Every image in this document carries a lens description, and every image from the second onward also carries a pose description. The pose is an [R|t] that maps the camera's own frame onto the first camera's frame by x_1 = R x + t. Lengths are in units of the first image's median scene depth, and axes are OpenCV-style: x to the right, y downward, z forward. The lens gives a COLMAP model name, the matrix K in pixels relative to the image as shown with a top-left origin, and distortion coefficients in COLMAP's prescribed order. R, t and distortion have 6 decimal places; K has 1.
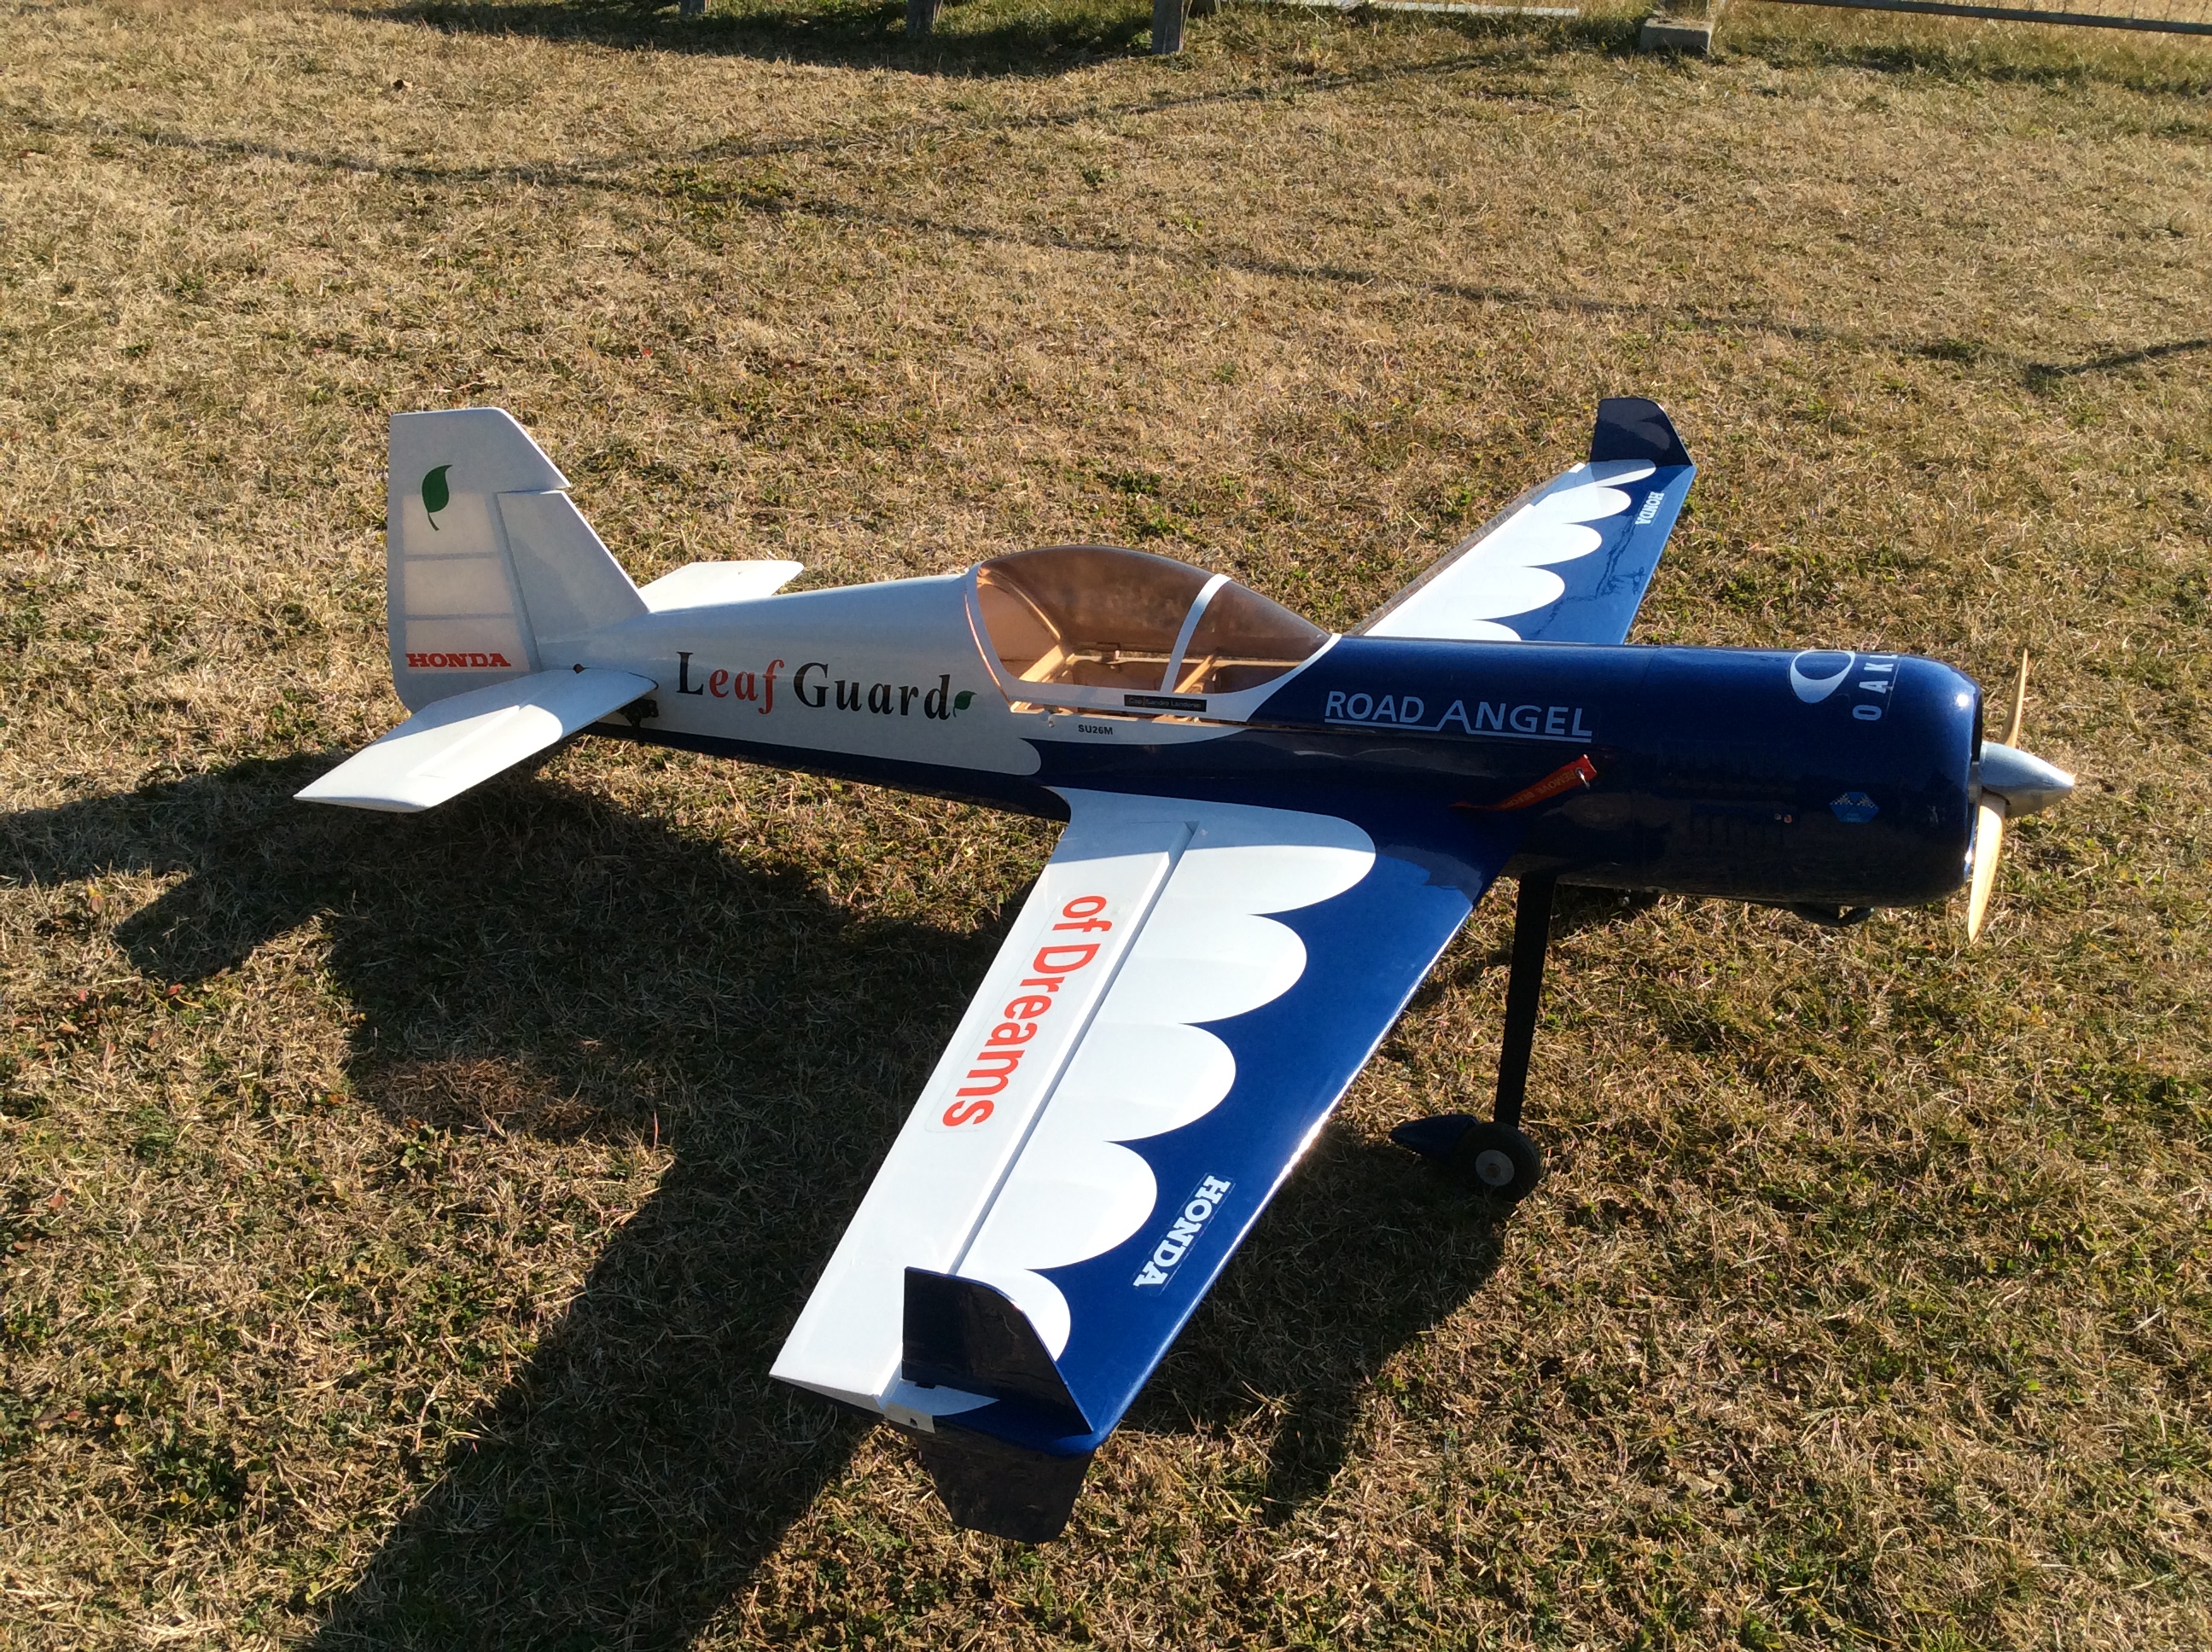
lens RADIAL K [[1991.2, 0, 1114.9], [0, 1991.2, 859.0], [0, 0, 1]] dist [0.132459, -0.290807]
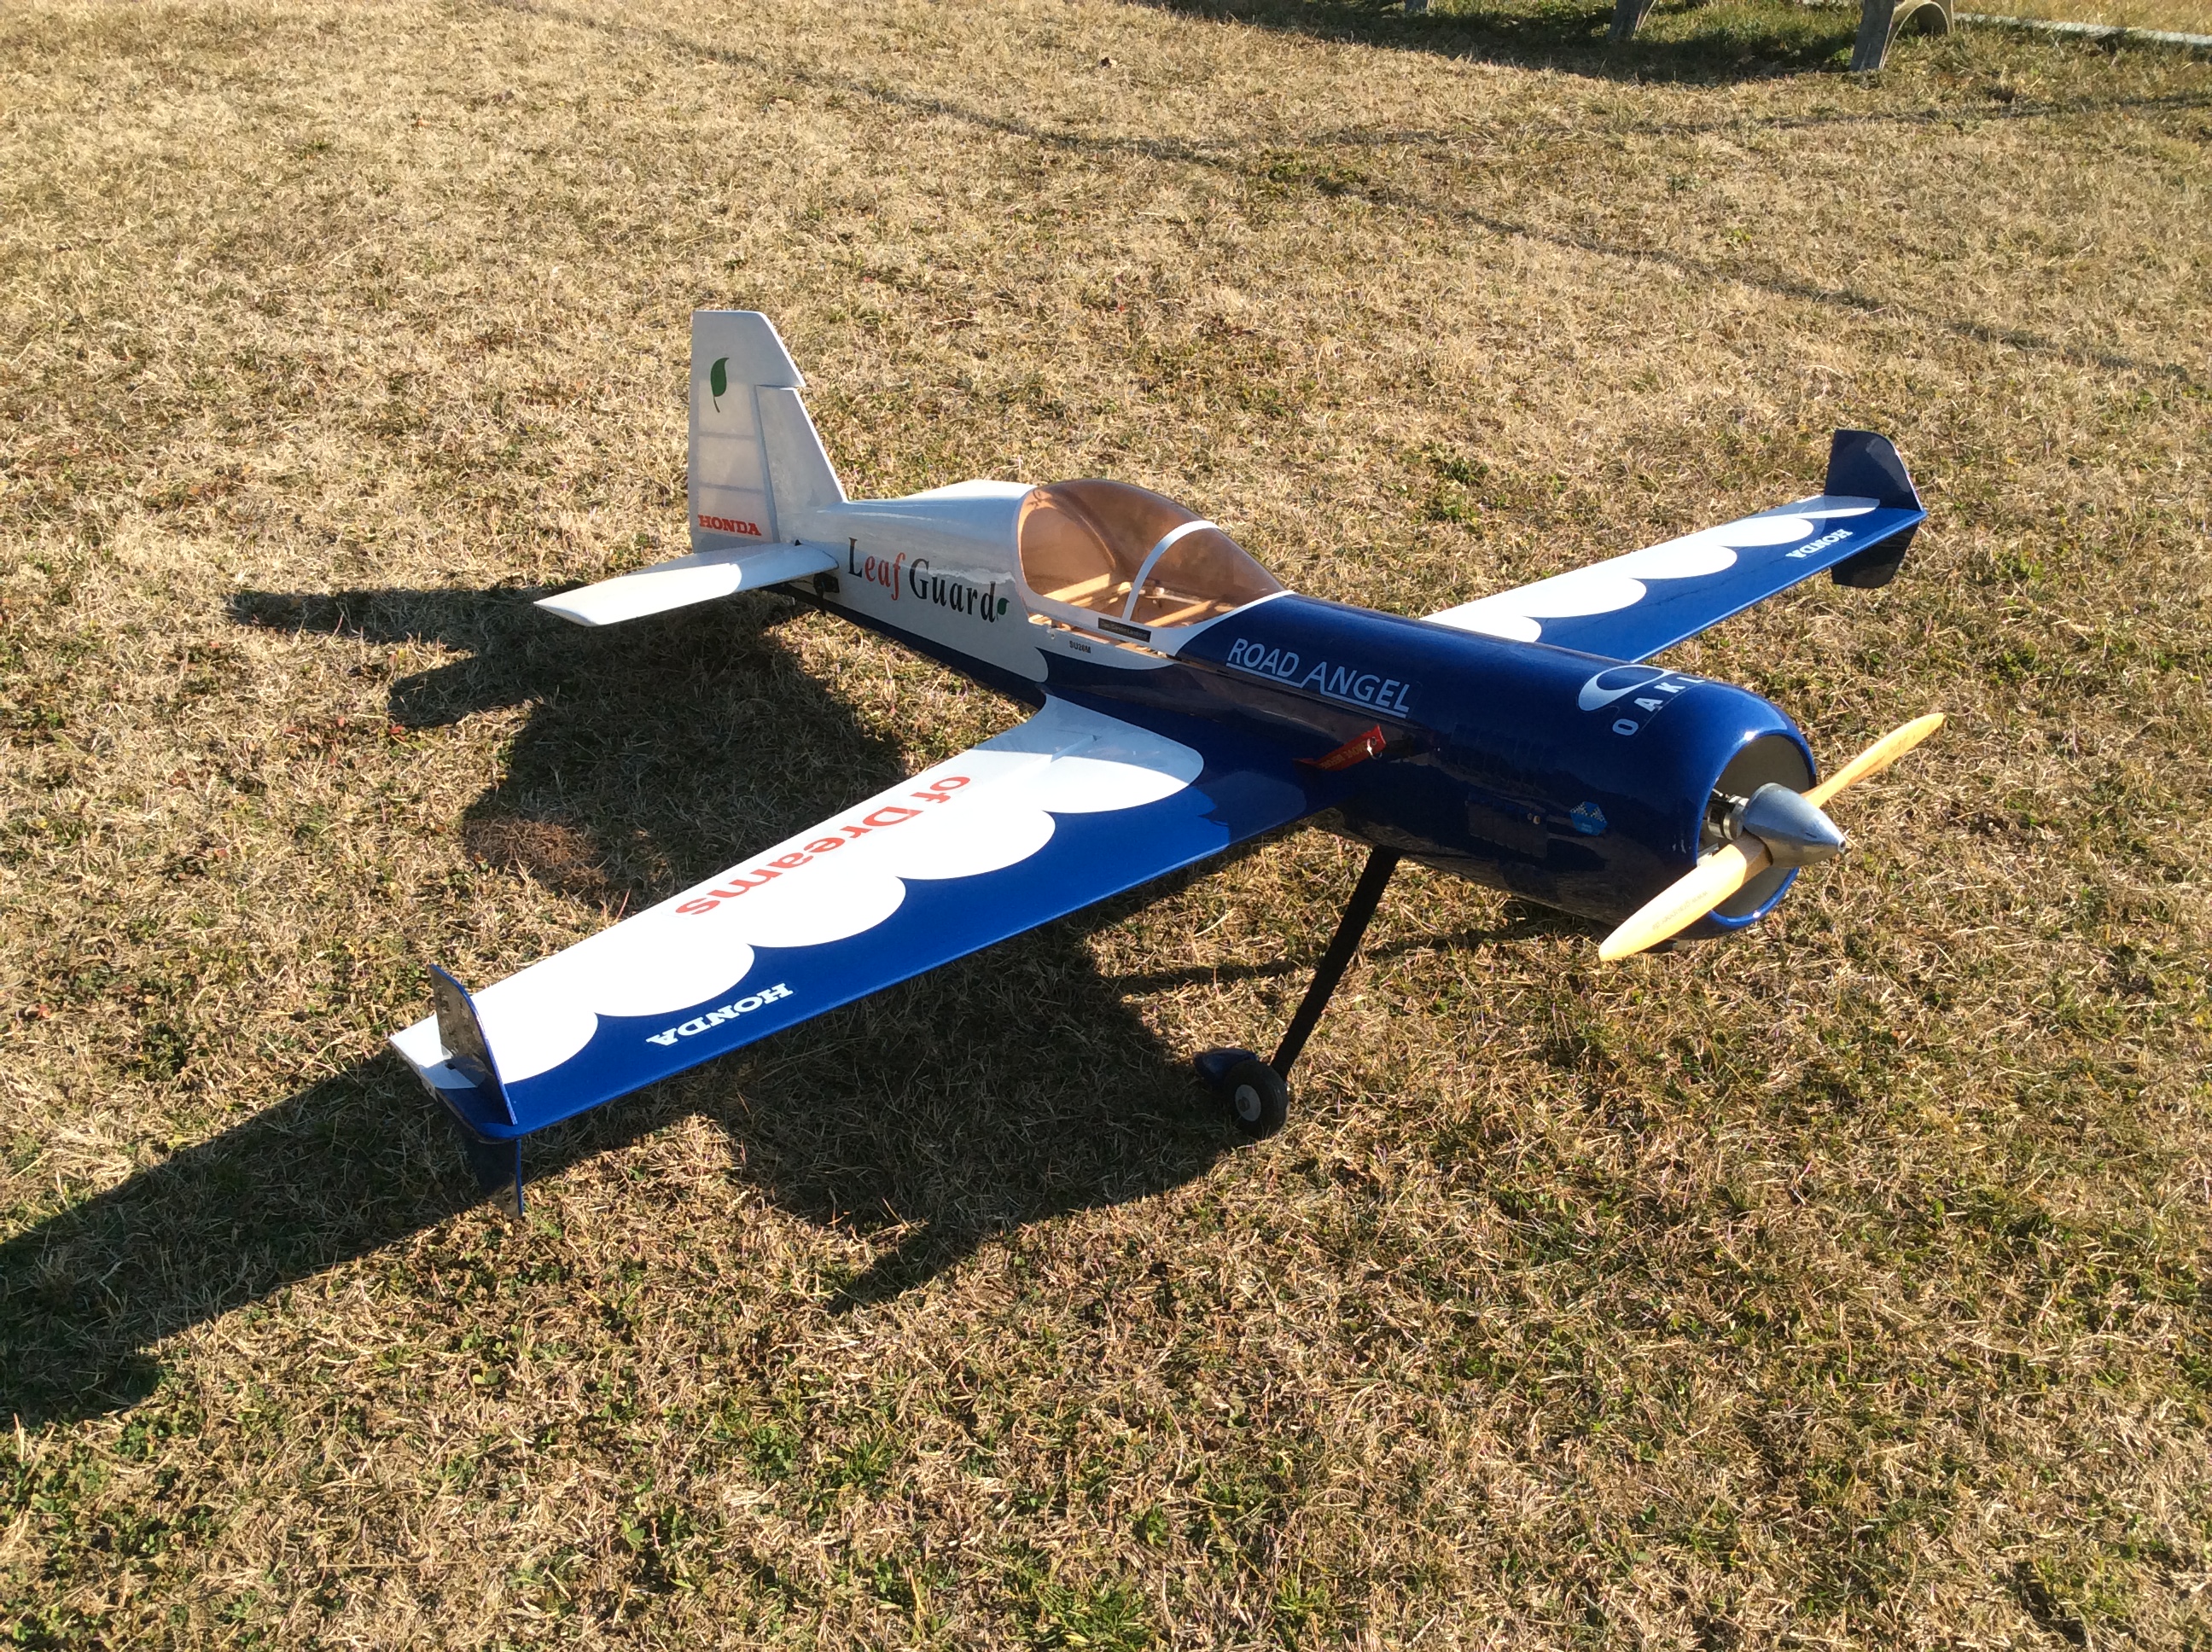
lens RADIAL K [[1991.2, 0, 1114.9], [0, 1991.2, 859.0], [0, 0, 1]] dist [0.132459, -0.290807]
pose [[0.900336, 0.202862, -0.385023, 0.283729], [-0.204262, 0.978188, 0.037746, 0.002328], [0.384282, 0.044662, 0.922135, 0.001587]]
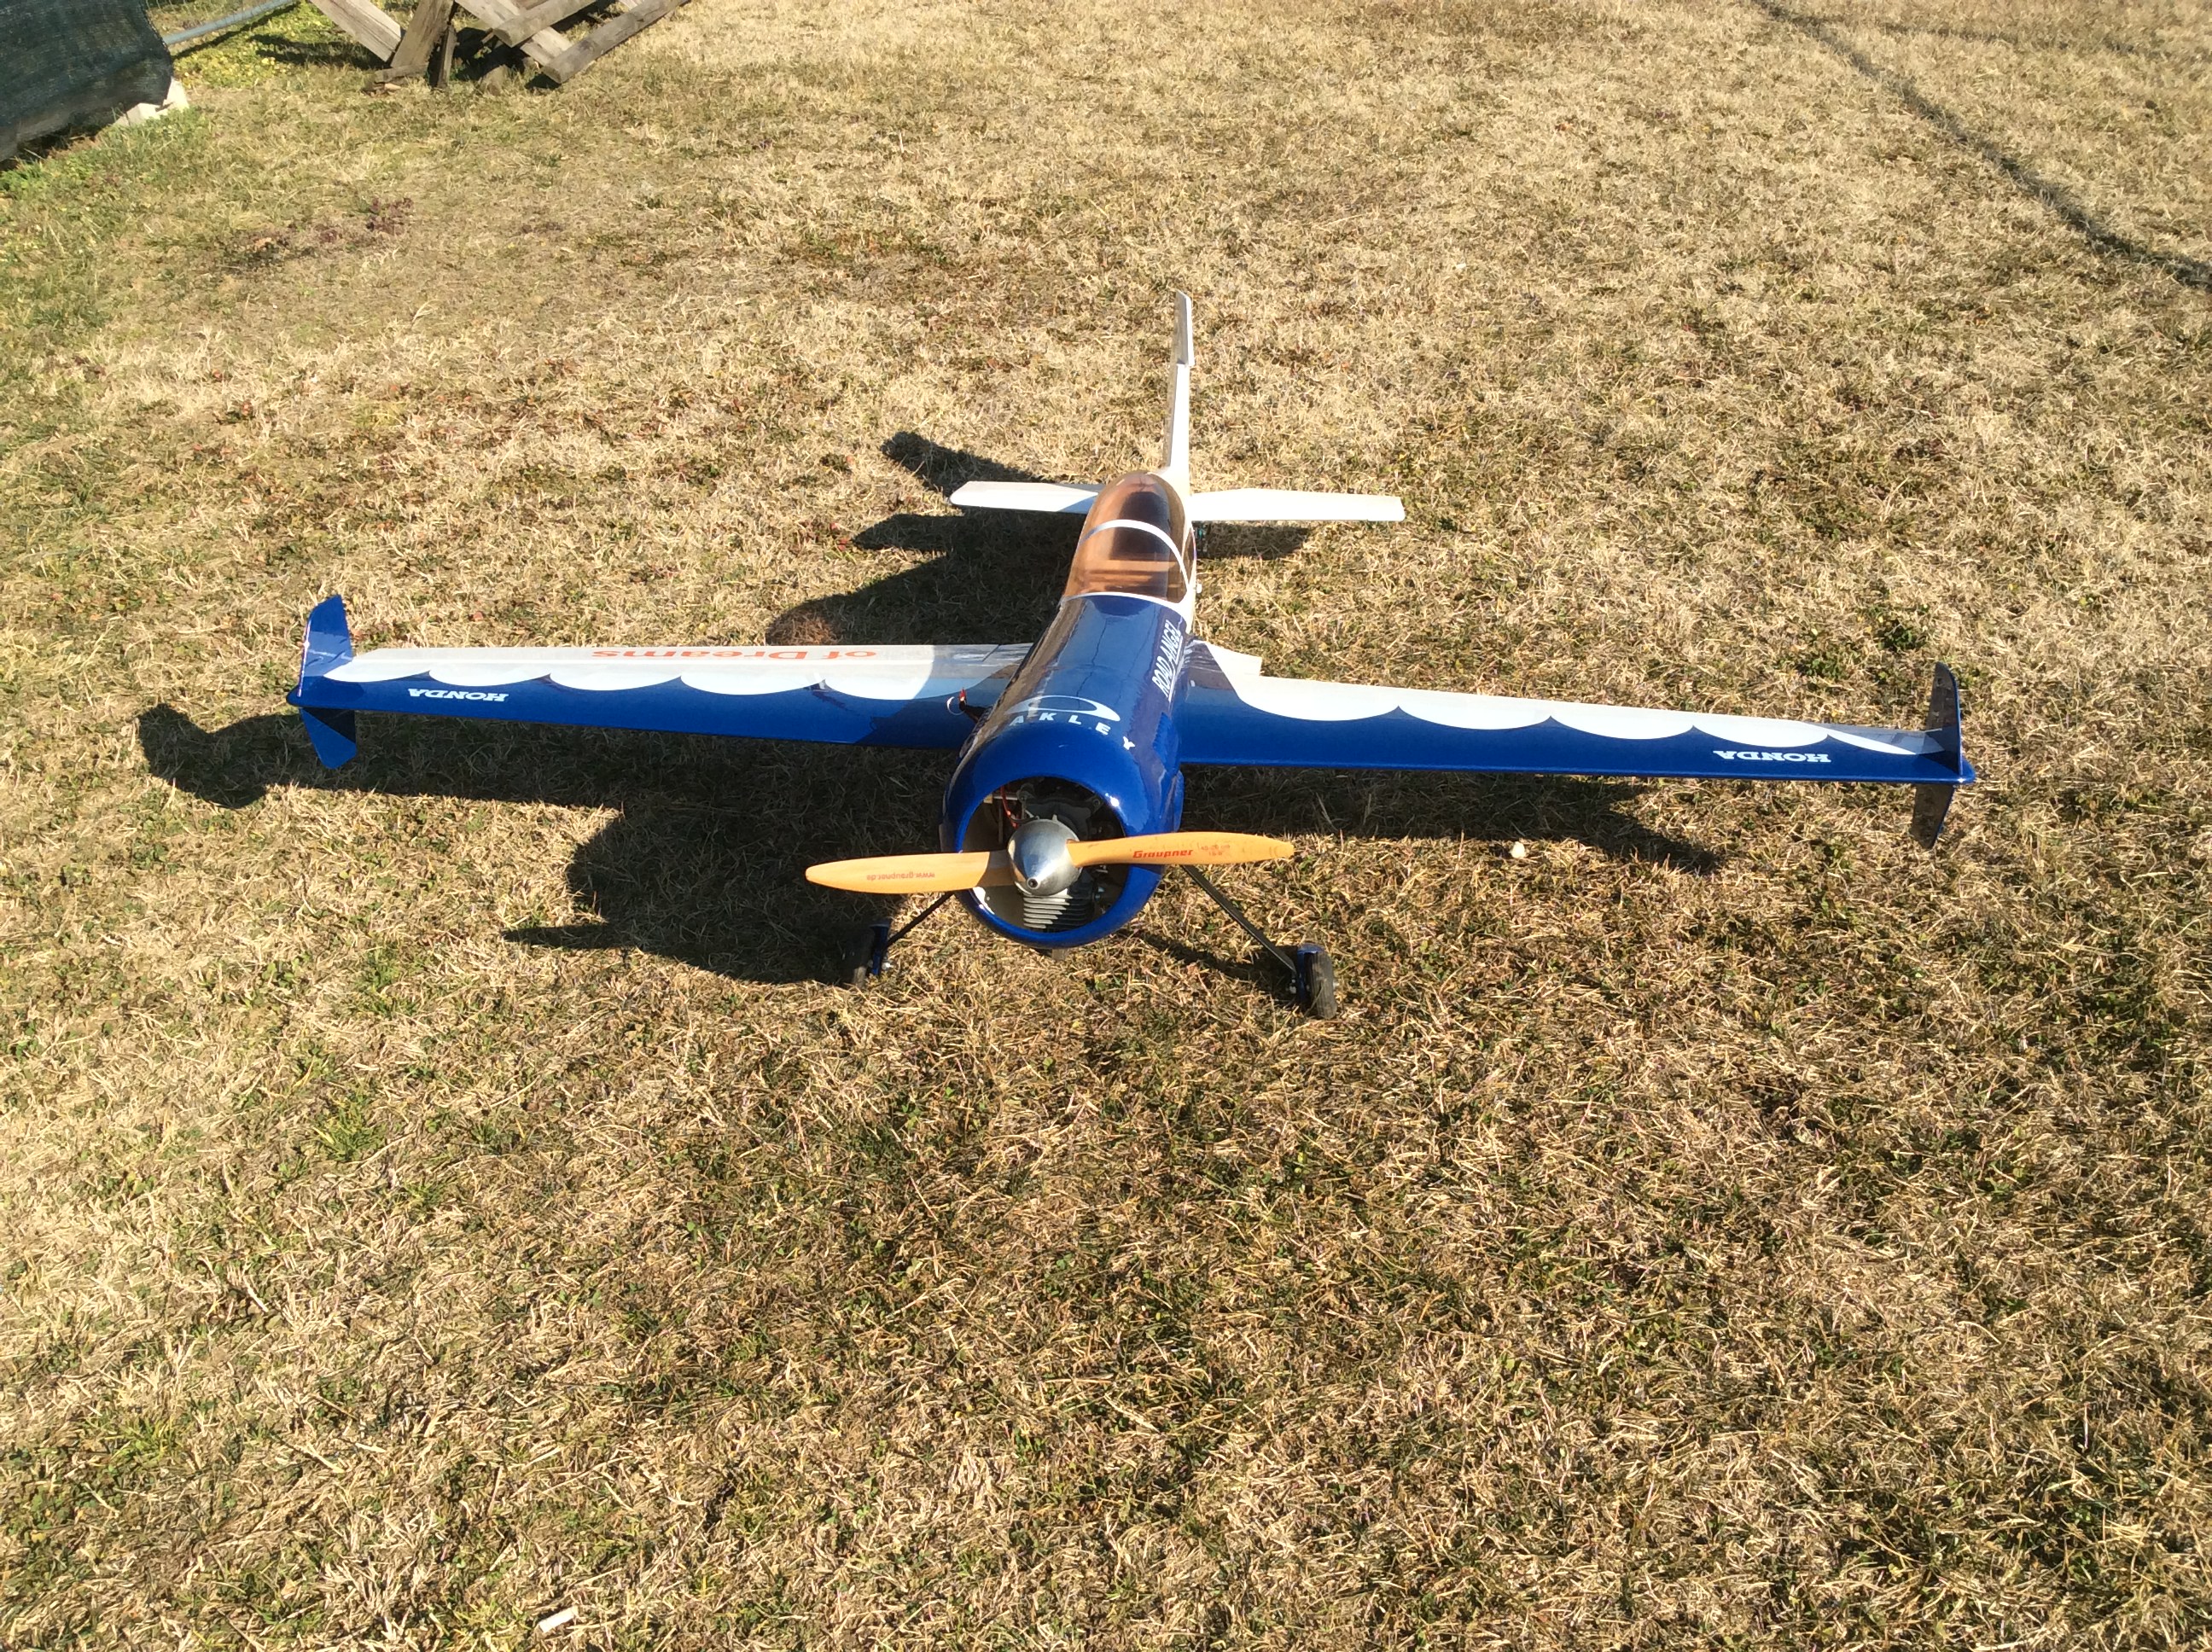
lens RADIAL K [[1991.2, 0, 1114.9], [0, 1991.2, 859.0], [0, 0, 1]] dist [0.132459, -0.290807]
pose [[0.313754, 0.468911, -0.825640, 0.715723], [-0.482194, 0.827763, 0.286877, -0.195534], [0.817954, 0.308110, 0.485819, 0.279818]]
